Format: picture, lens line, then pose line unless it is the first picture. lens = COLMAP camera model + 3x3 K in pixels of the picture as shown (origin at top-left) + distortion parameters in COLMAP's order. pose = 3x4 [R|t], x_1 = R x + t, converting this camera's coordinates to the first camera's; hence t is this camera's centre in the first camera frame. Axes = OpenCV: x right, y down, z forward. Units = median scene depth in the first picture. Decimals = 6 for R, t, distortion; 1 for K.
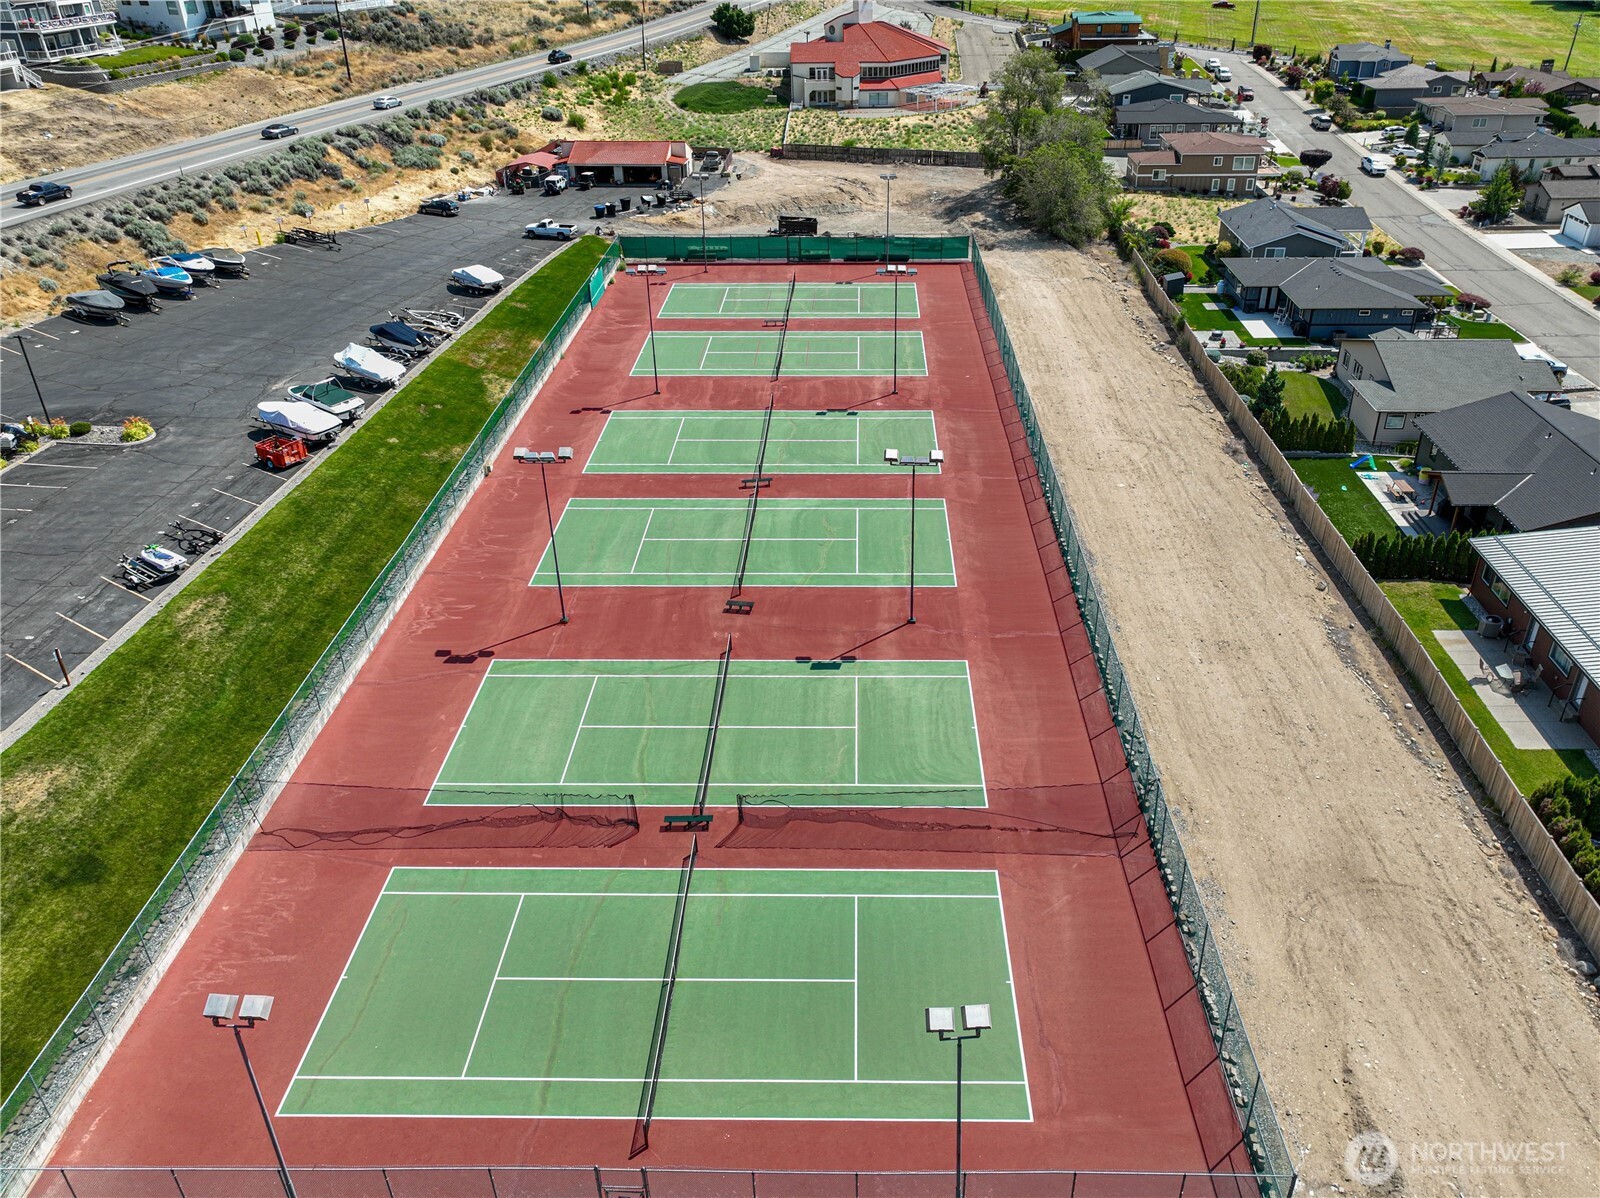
lens RADIAL K [[1126.7, 0, 805.9], [0, 1126.7, 593.0], [0, 0, 1]] dist [-0.005563, 0.027931]
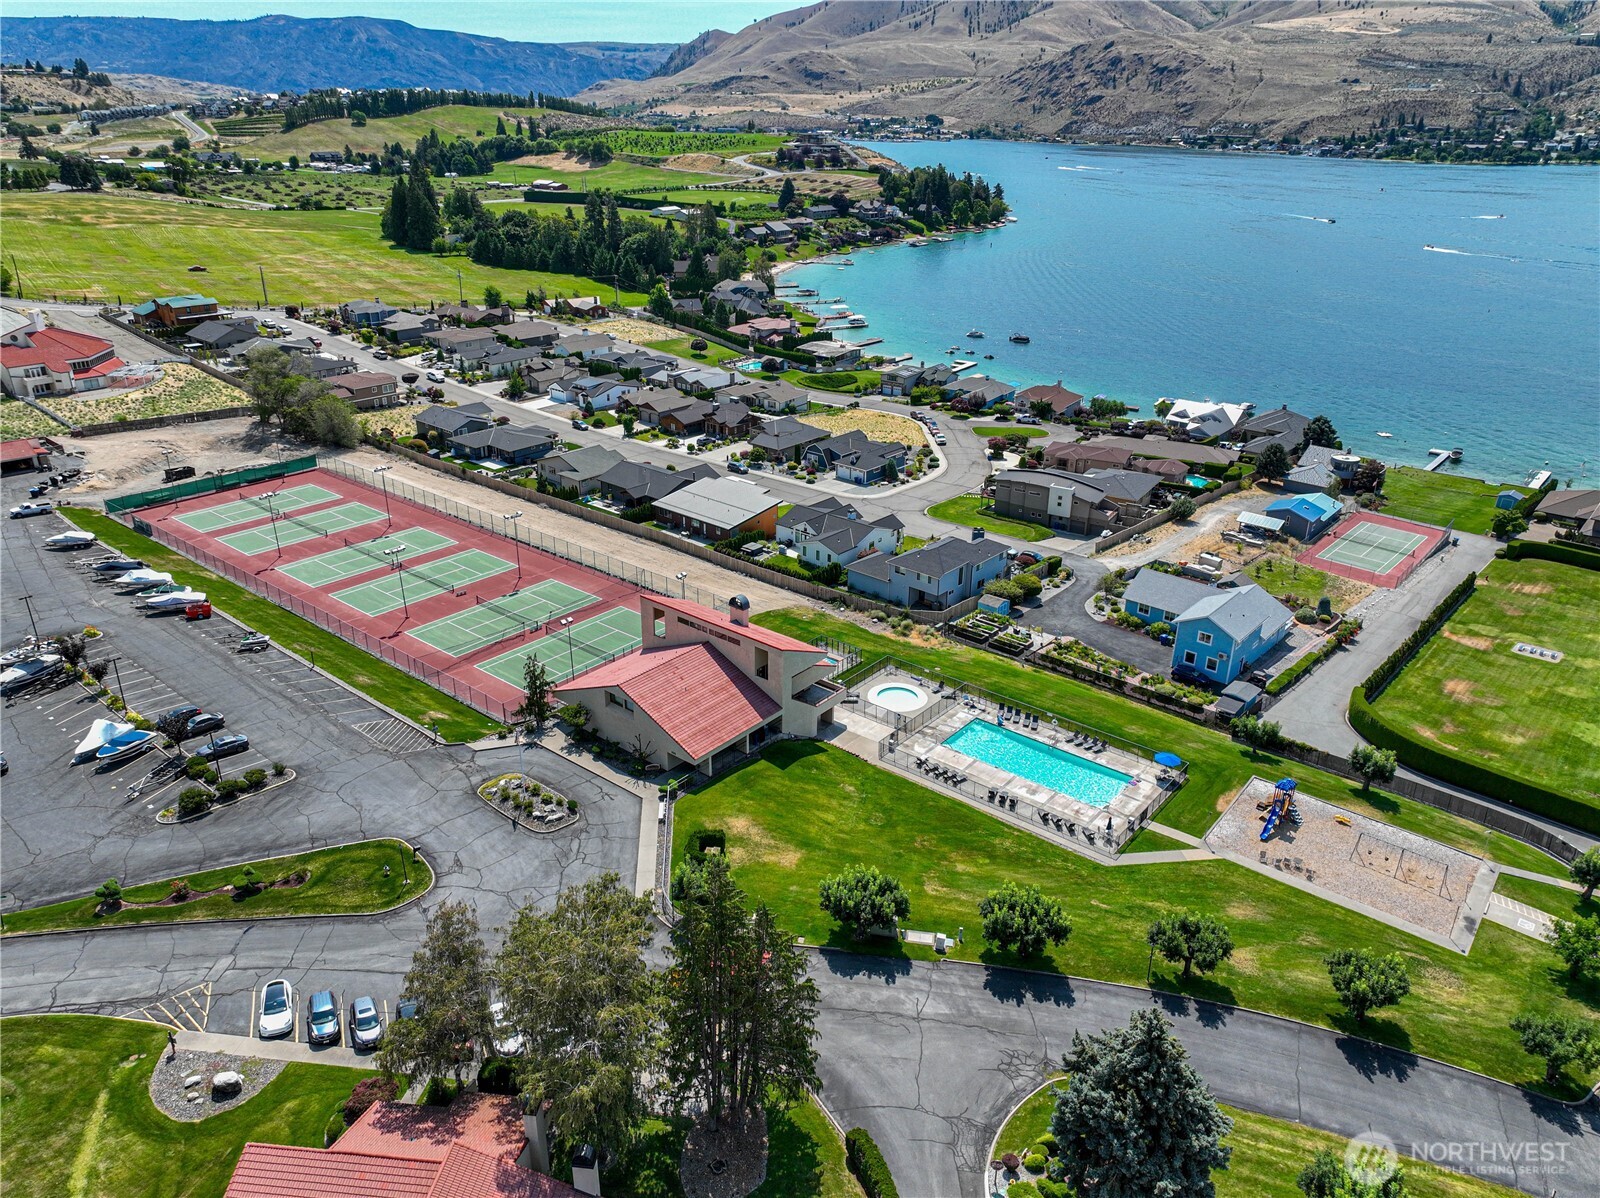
lens RADIAL K [[1126.7, 0, 805.9], [0, 1126.7, 593.0], [0, 0, 1]] dist [-0.005563, 0.027931]
pose [[0.601219, -0.291758, 0.743917, -0.687630], [0.399855, 0.915869, 0.036041, 0.108273], [-0.691846, 0.275791, 0.667299, -0.567872]]
